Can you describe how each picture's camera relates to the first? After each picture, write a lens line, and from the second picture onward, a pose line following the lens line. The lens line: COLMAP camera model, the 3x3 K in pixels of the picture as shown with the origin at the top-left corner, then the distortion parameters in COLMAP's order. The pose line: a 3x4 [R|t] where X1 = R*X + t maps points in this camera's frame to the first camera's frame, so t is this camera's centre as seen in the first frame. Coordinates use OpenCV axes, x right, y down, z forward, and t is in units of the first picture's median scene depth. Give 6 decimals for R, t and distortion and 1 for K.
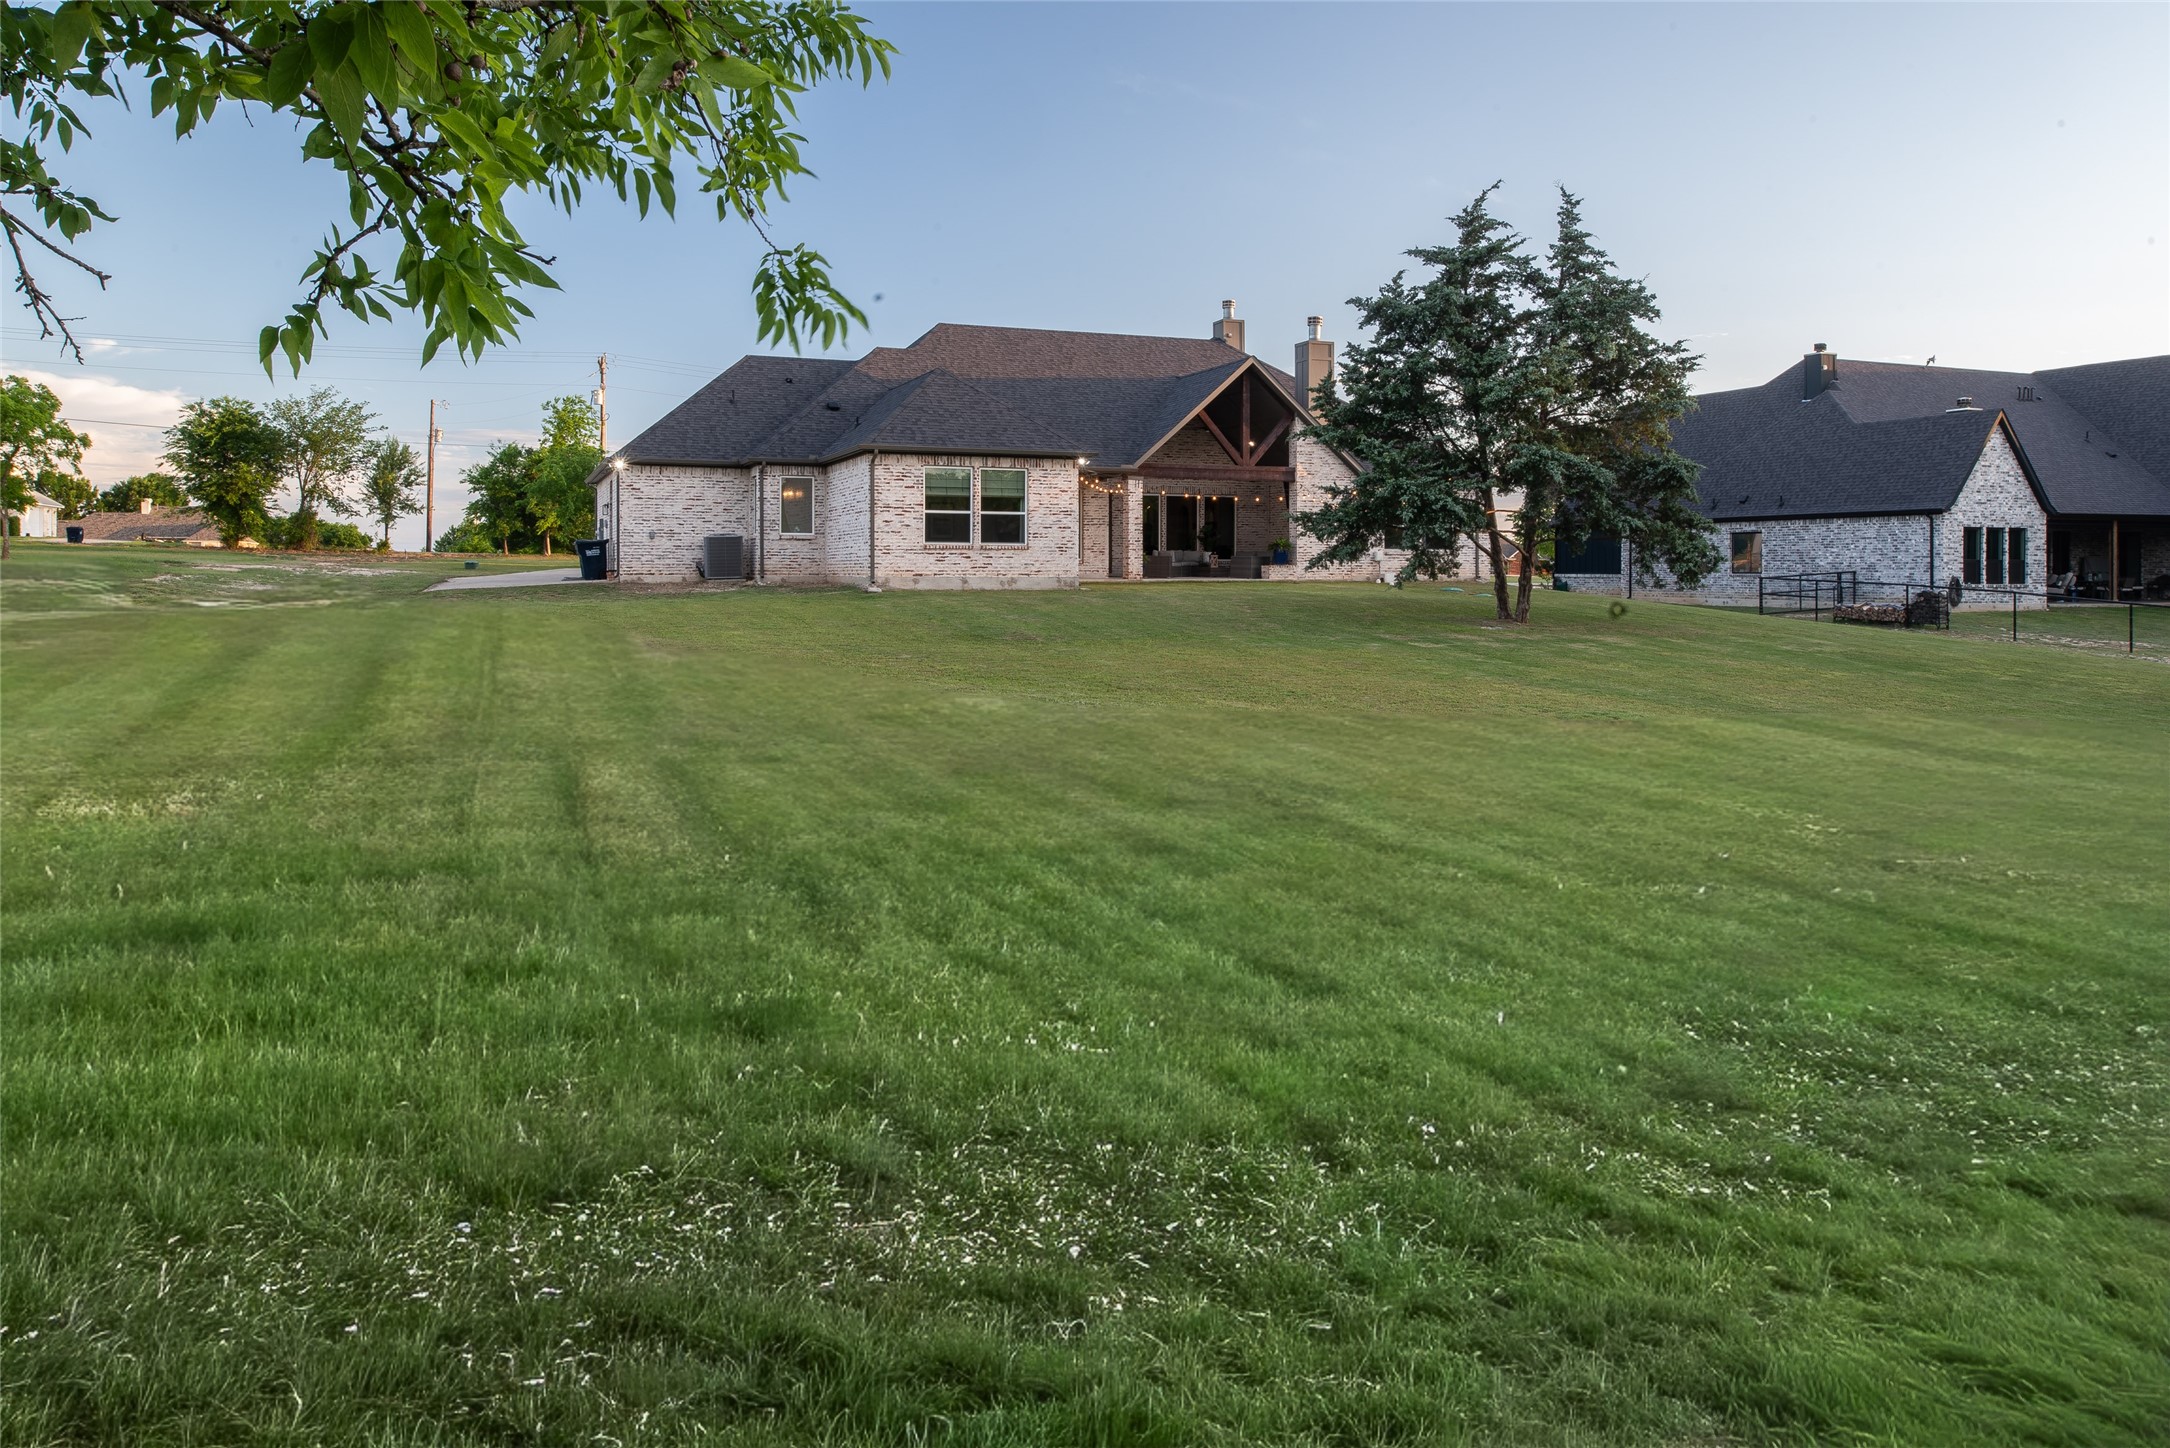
lens RADIAL K [[1478.9, 0, 1092.4], [0, 1478.9, 703.3], [0, 0, 1]] dist [-0.001369, 0.001357]
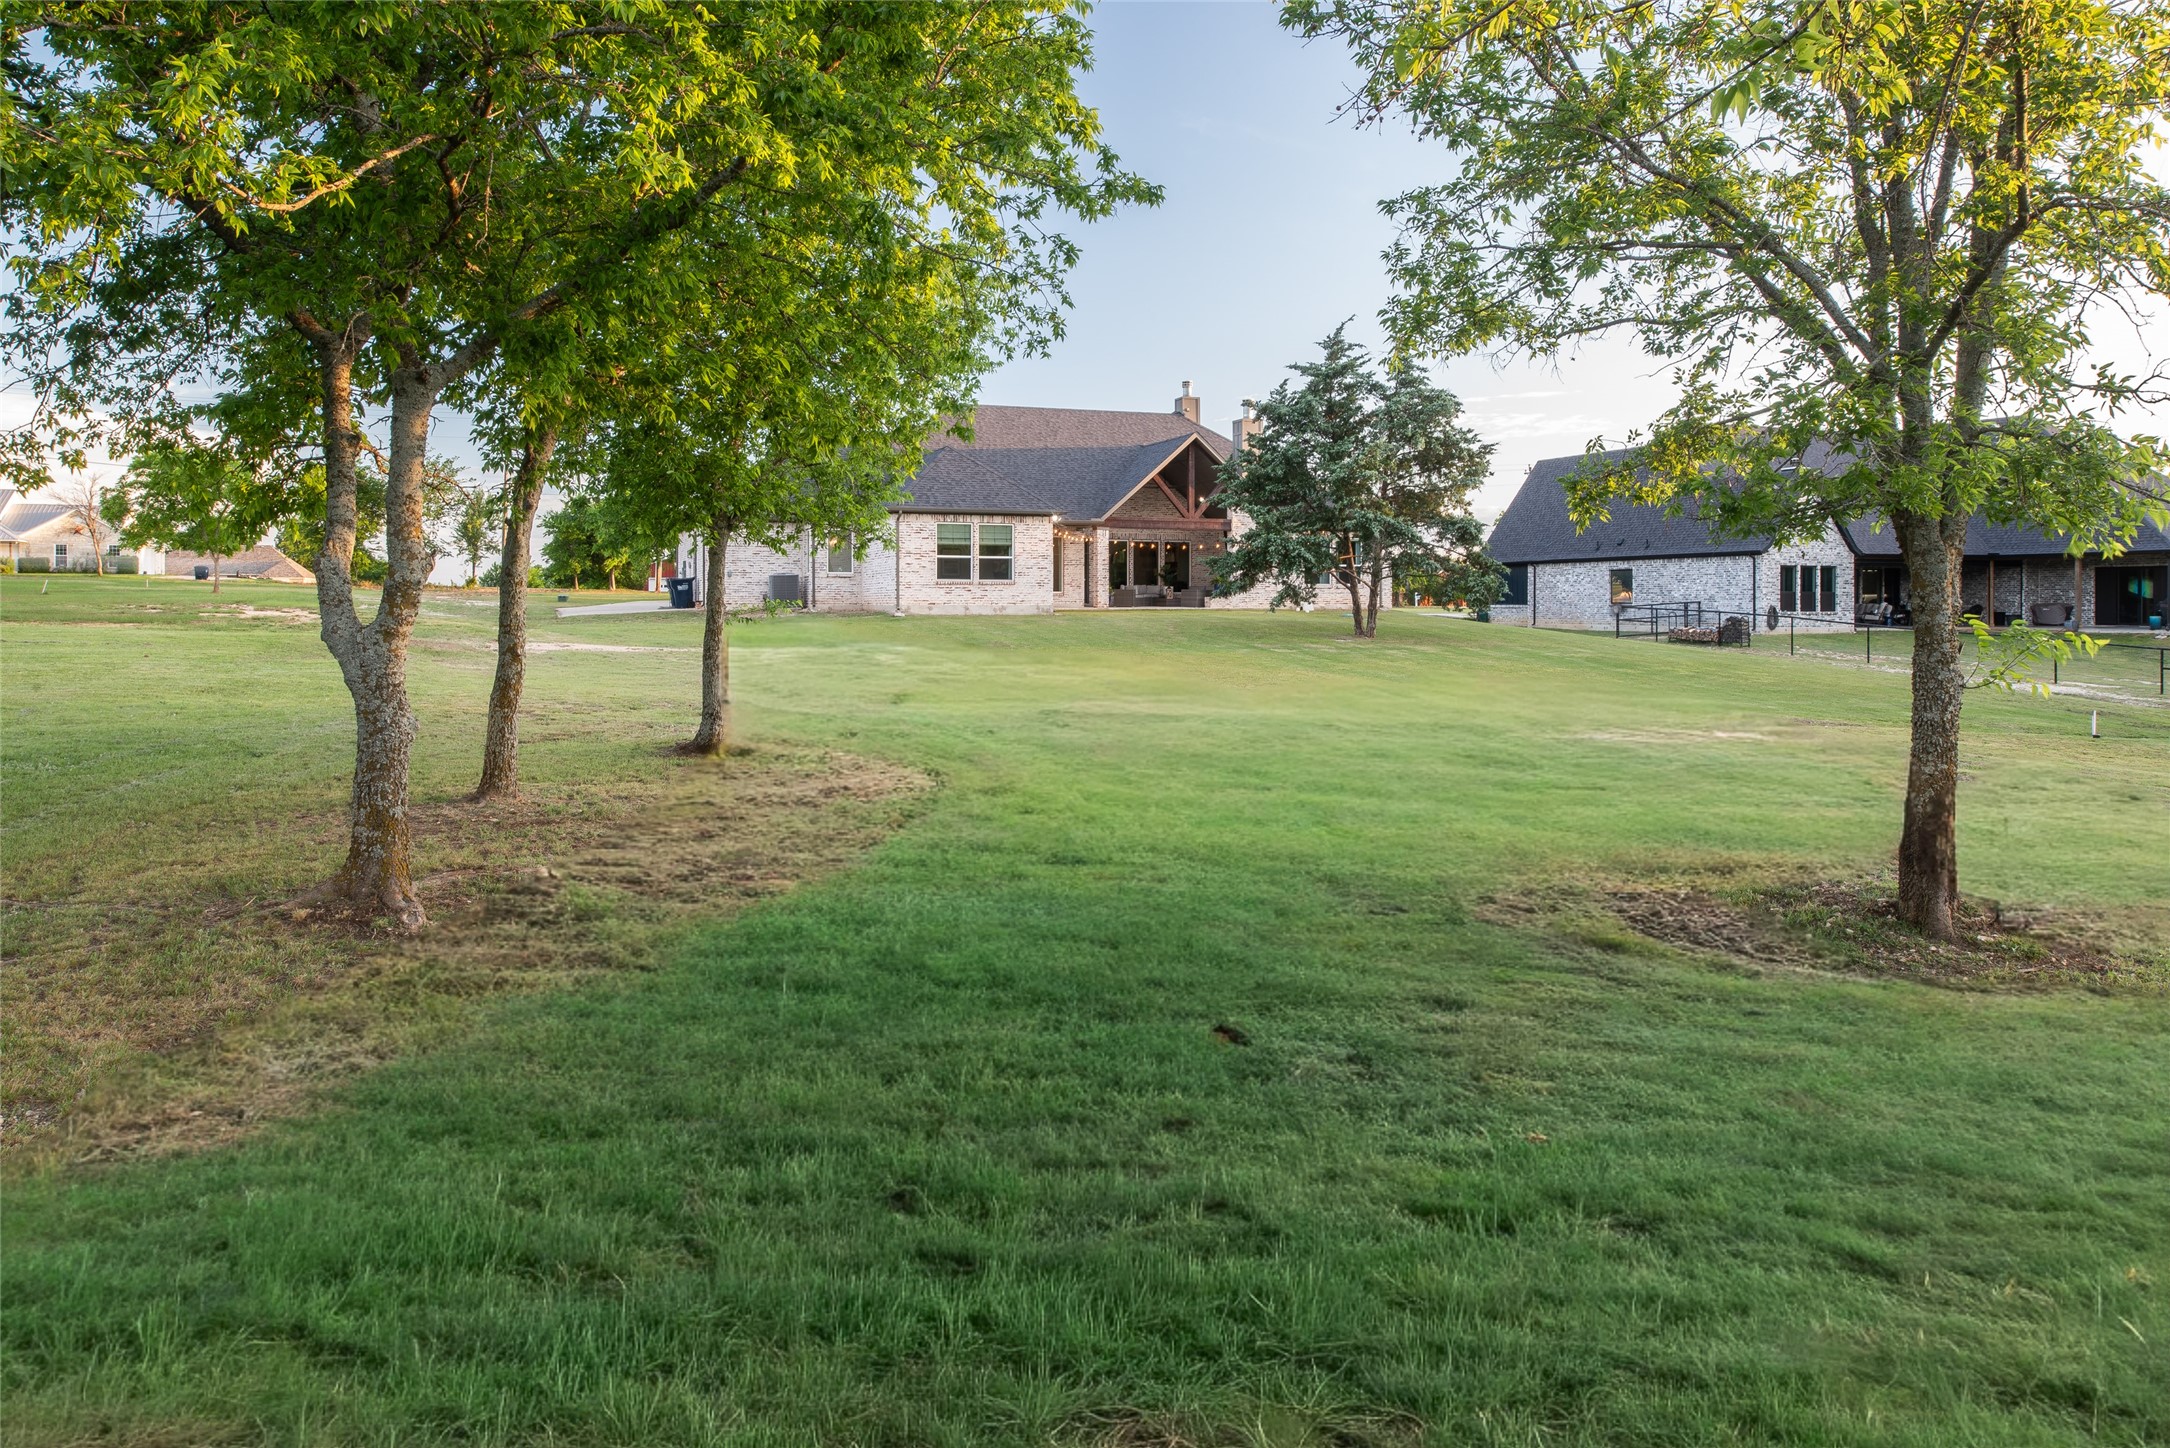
lens RADIAL K [[1478.9, 0, 1080.6], [0, 1478.9, 739.5], [0, 0, 1]] dist [-0.001369, 0.001357]
pose [[0.999734, 0.000958, -0.023023, 0.044733], [-0.000941, 0.999999, 0.000749, 0.032428], [0.023024, -0.000727, 0.999735, -0.312303]]
